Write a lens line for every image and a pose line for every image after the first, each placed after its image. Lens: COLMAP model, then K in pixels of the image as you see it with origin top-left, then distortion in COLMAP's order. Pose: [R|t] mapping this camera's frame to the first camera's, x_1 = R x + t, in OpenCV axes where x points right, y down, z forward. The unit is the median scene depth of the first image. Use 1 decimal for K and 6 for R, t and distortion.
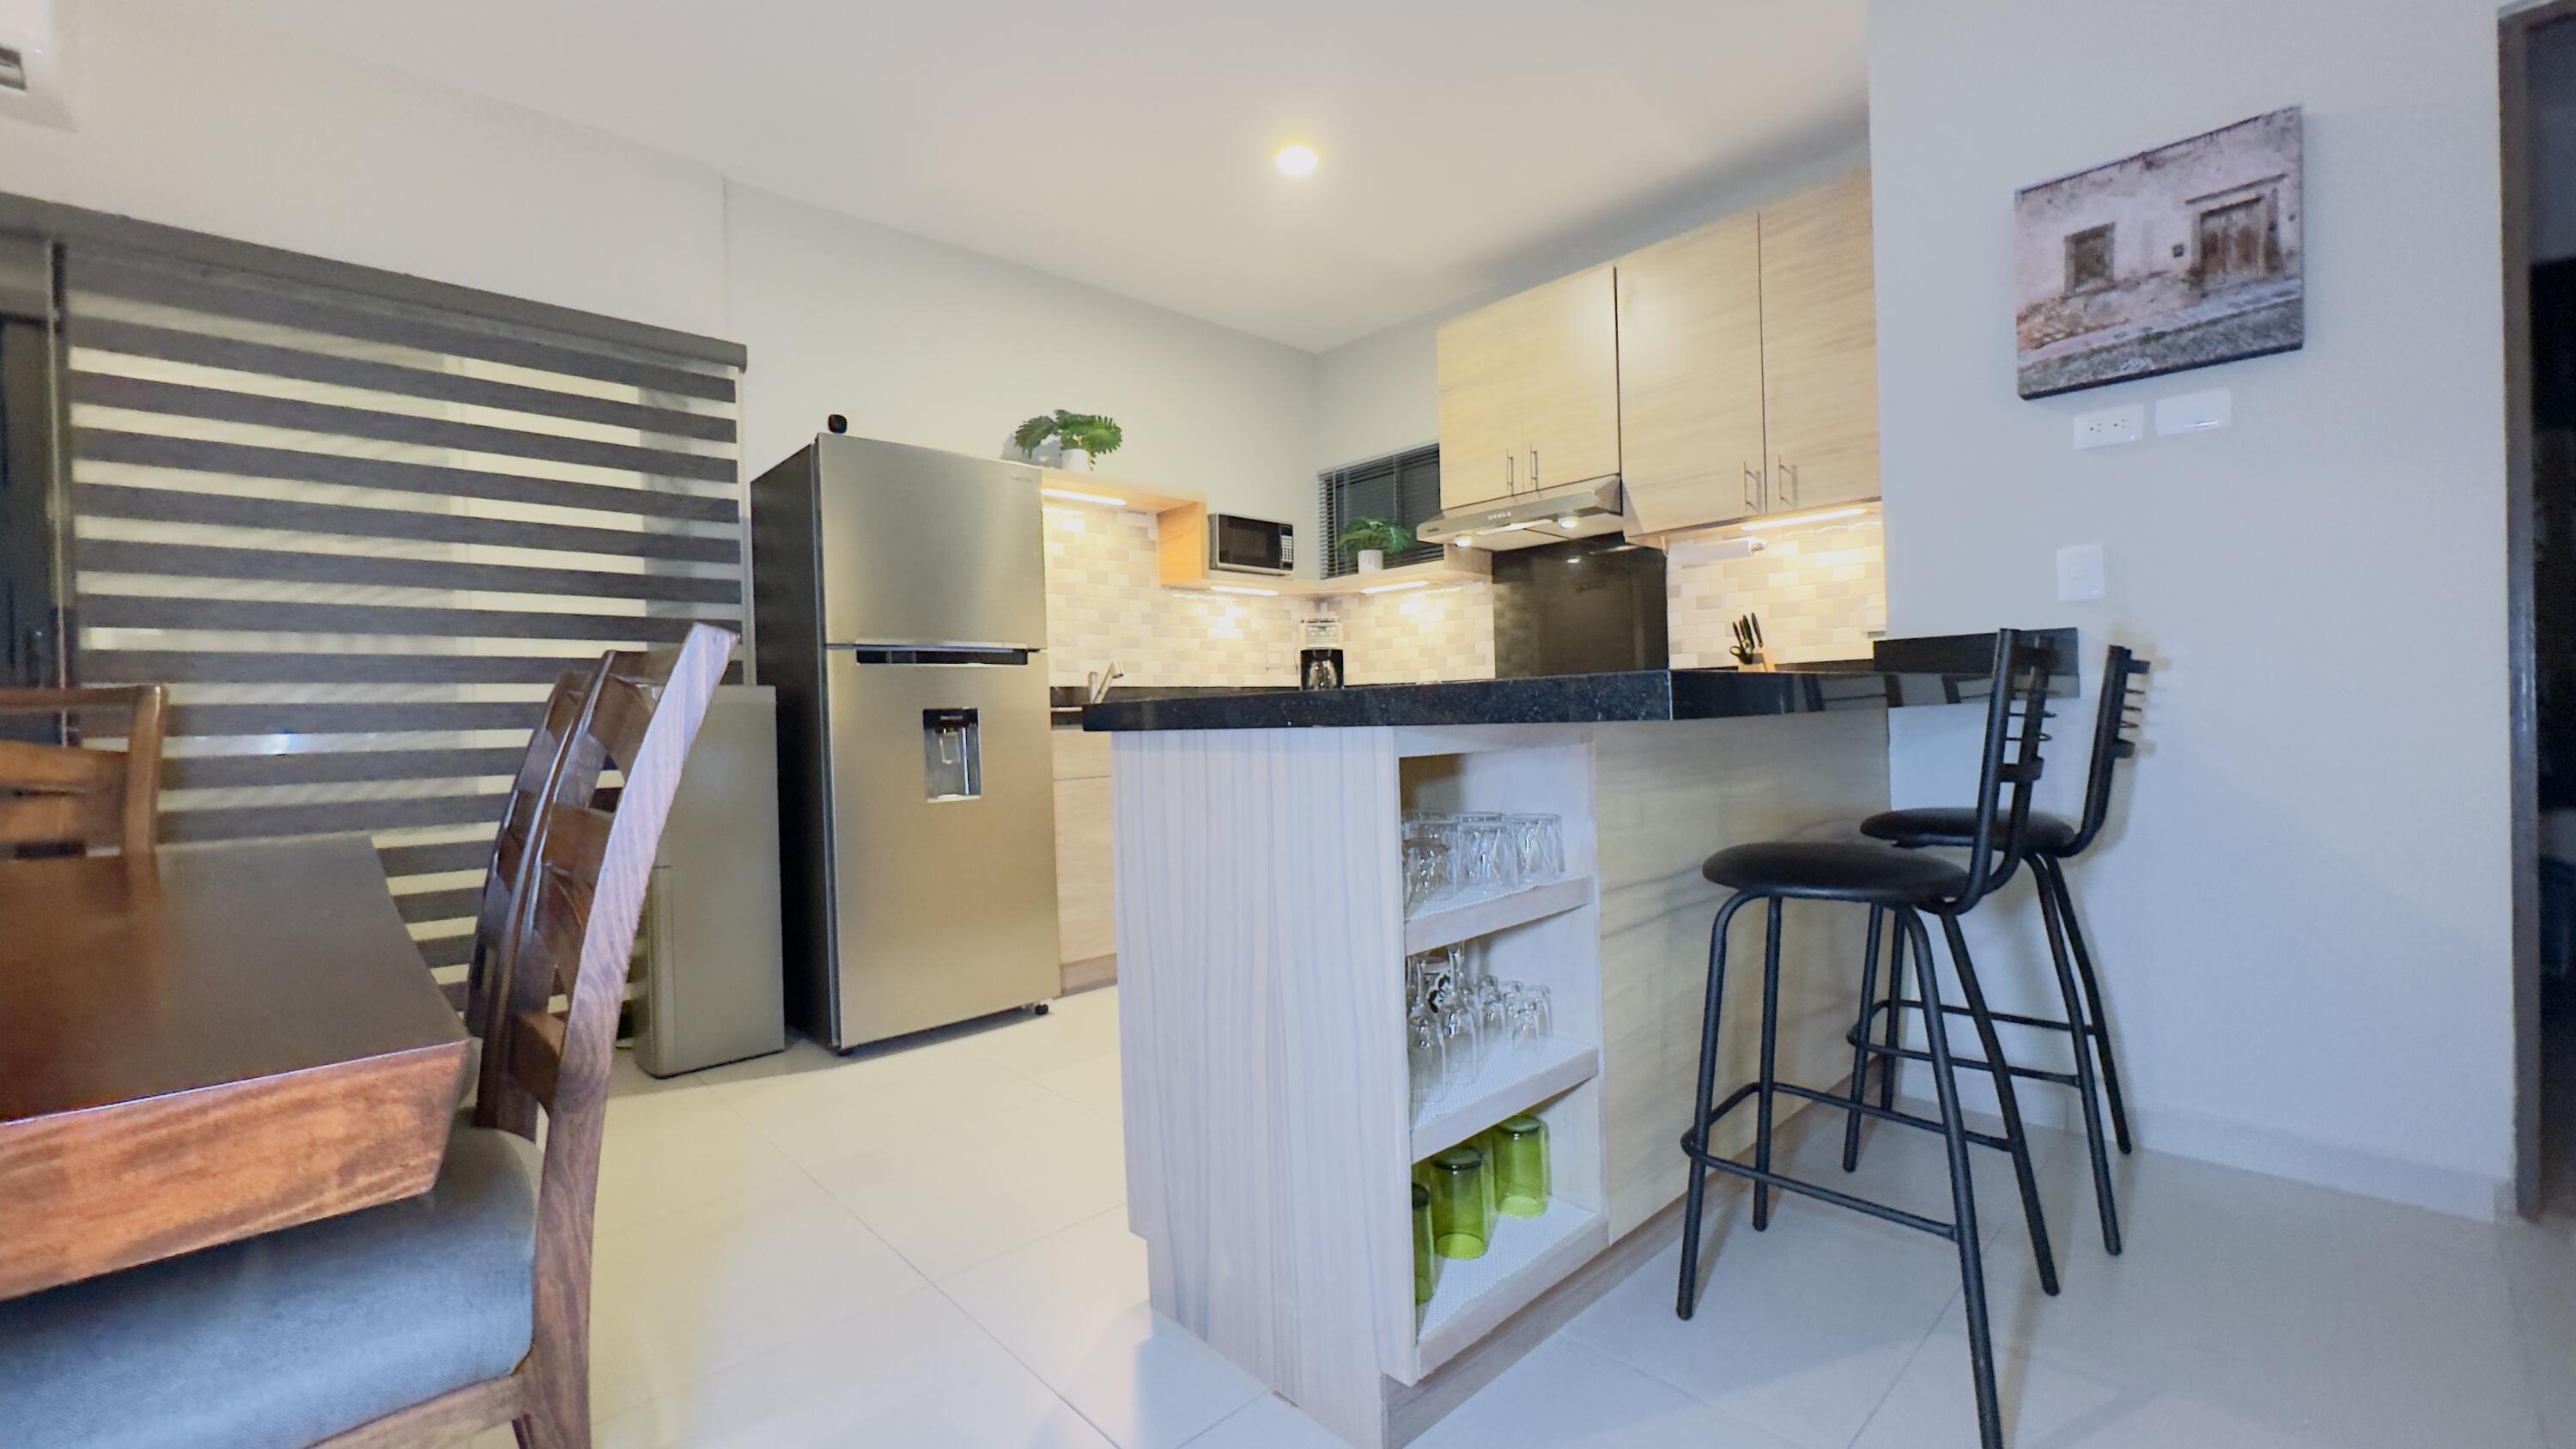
lens RADIAL K [[1032.3, 0, 1290.0], [0, 1032.3, 718.5], [0, 0, 1]] dist [0.002130, 0.000007]
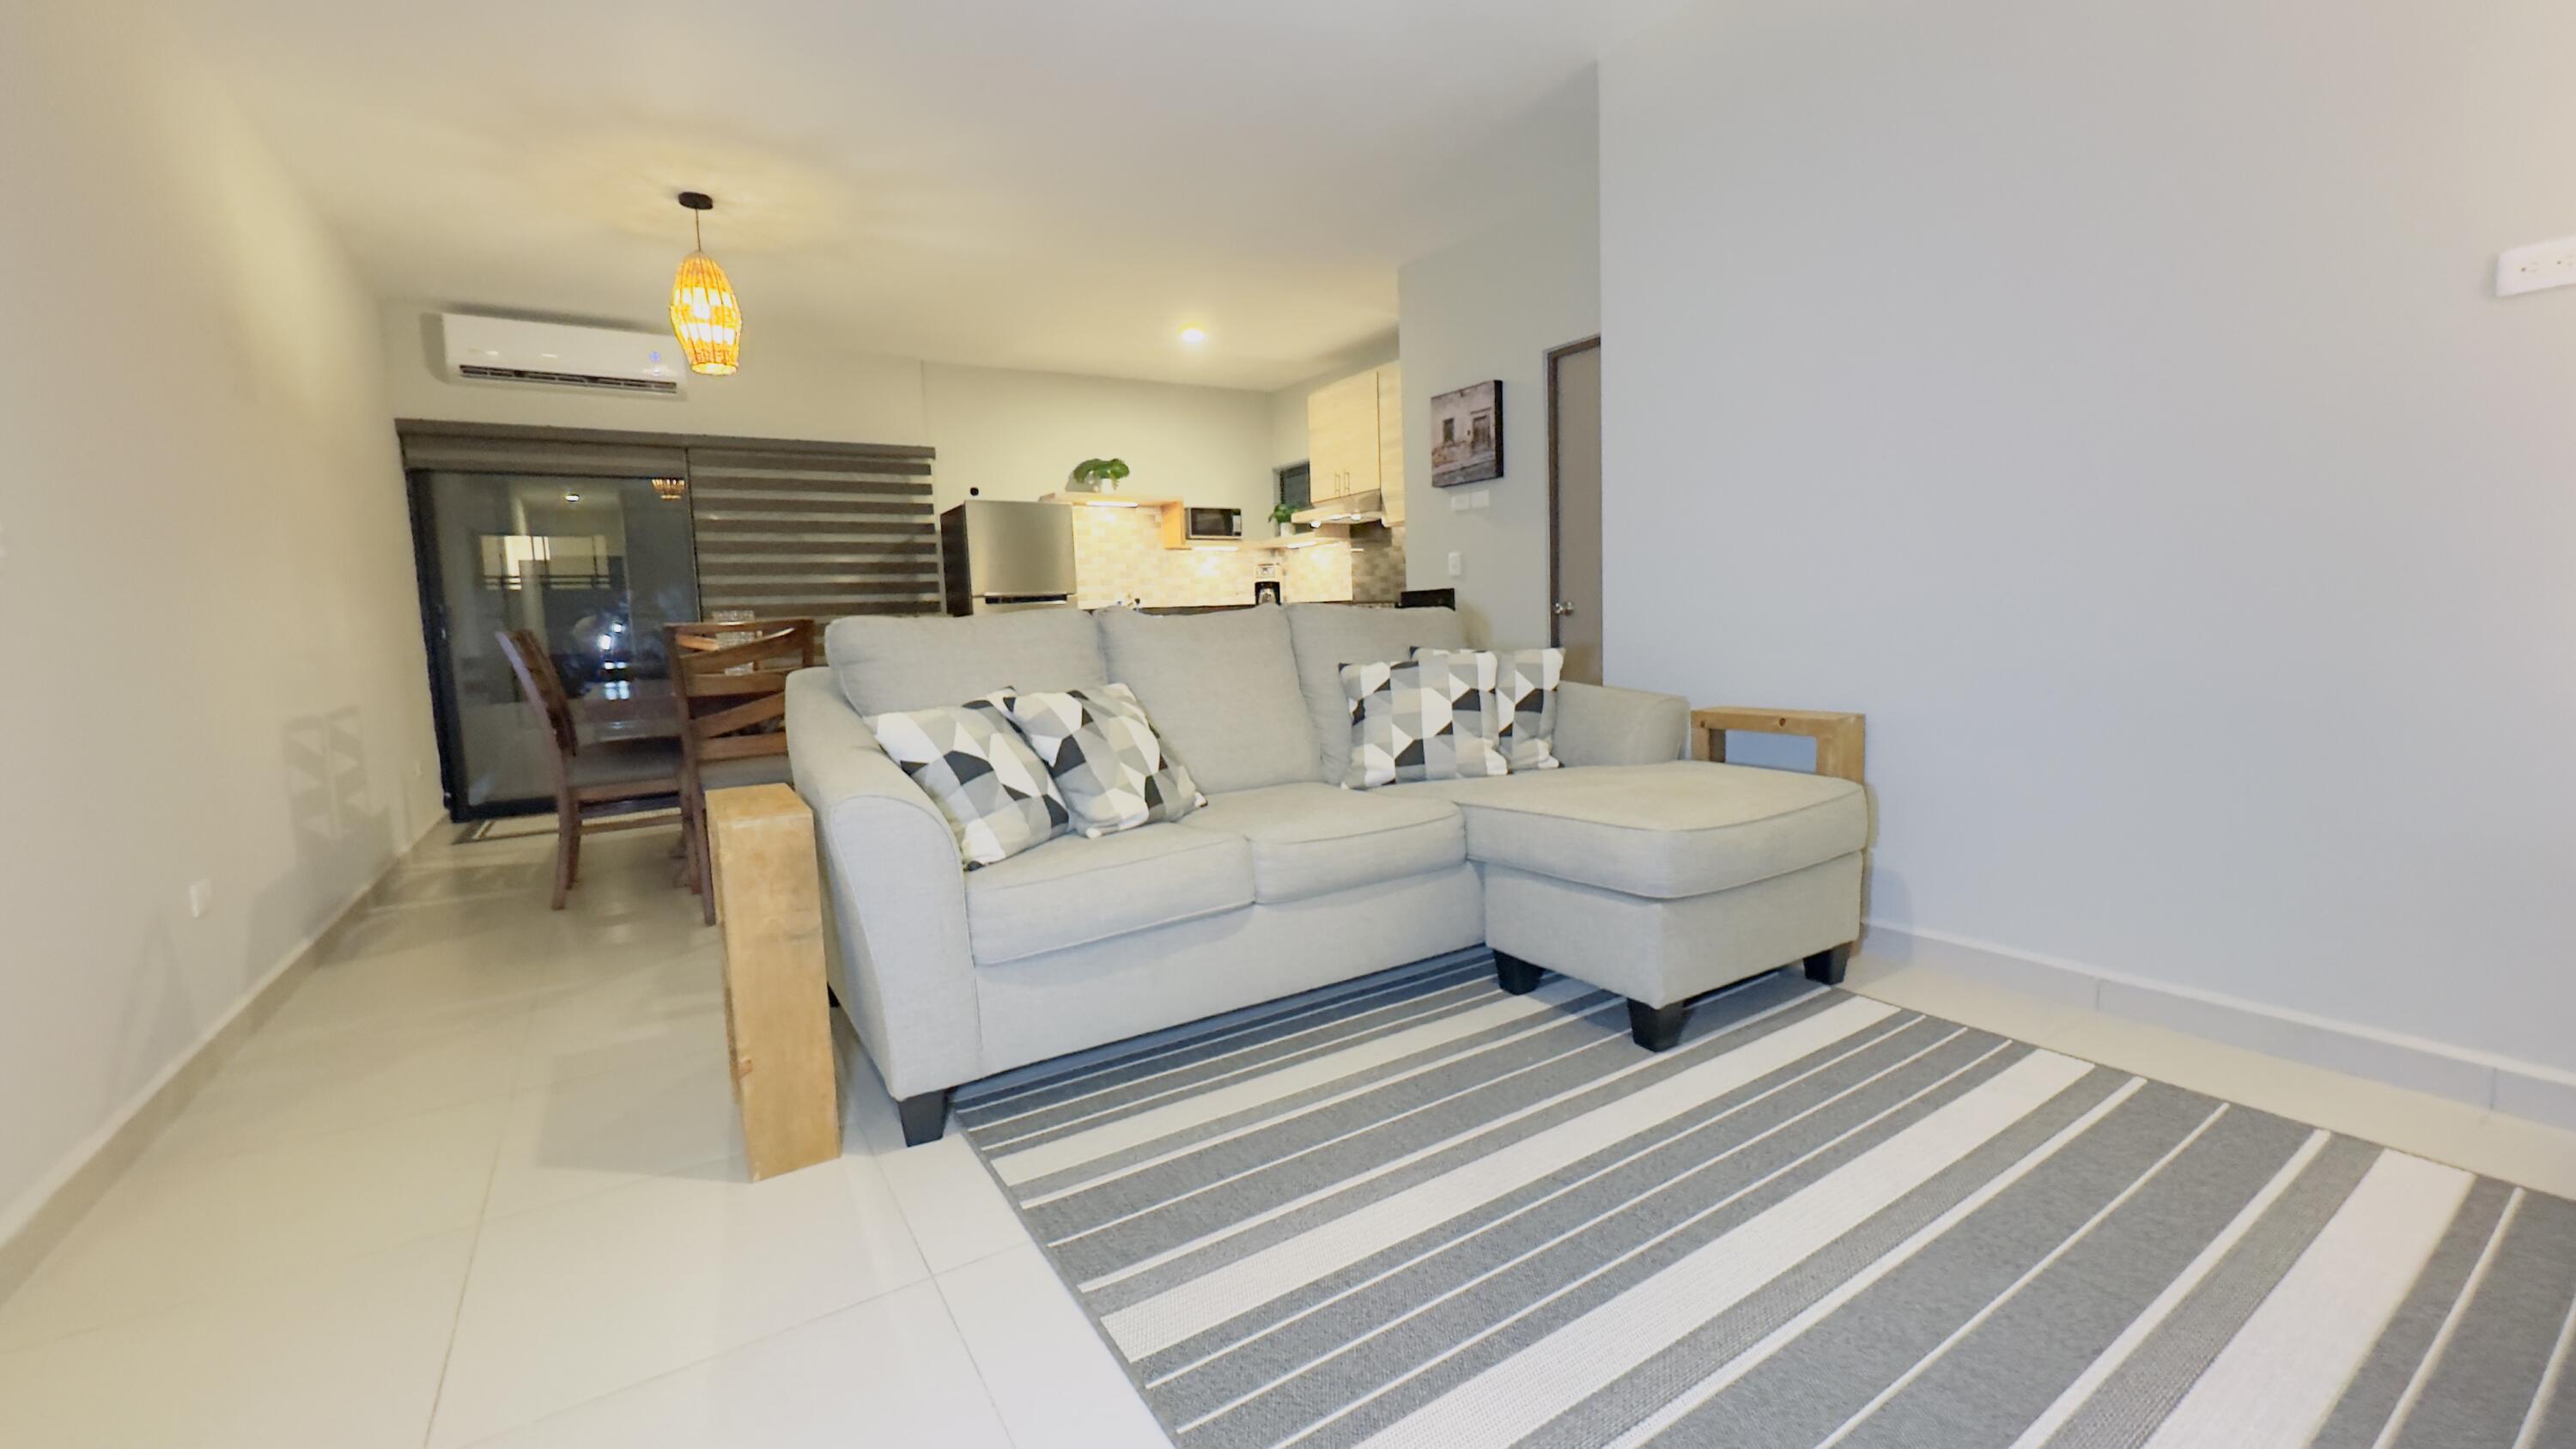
lens RADIAL K [[1032.3, 0, 1296.5], [0, 1032.3, 722.3], [0, 0, 1]] dist [0.002130, 0.000007]
pose [[0.982784, 0.008611, -0.184559, 0.475699], [0.010827, 0.994512, 0.104056, -0.017638], [0.184442, -0.104263, 0.977297, -0.786365]]
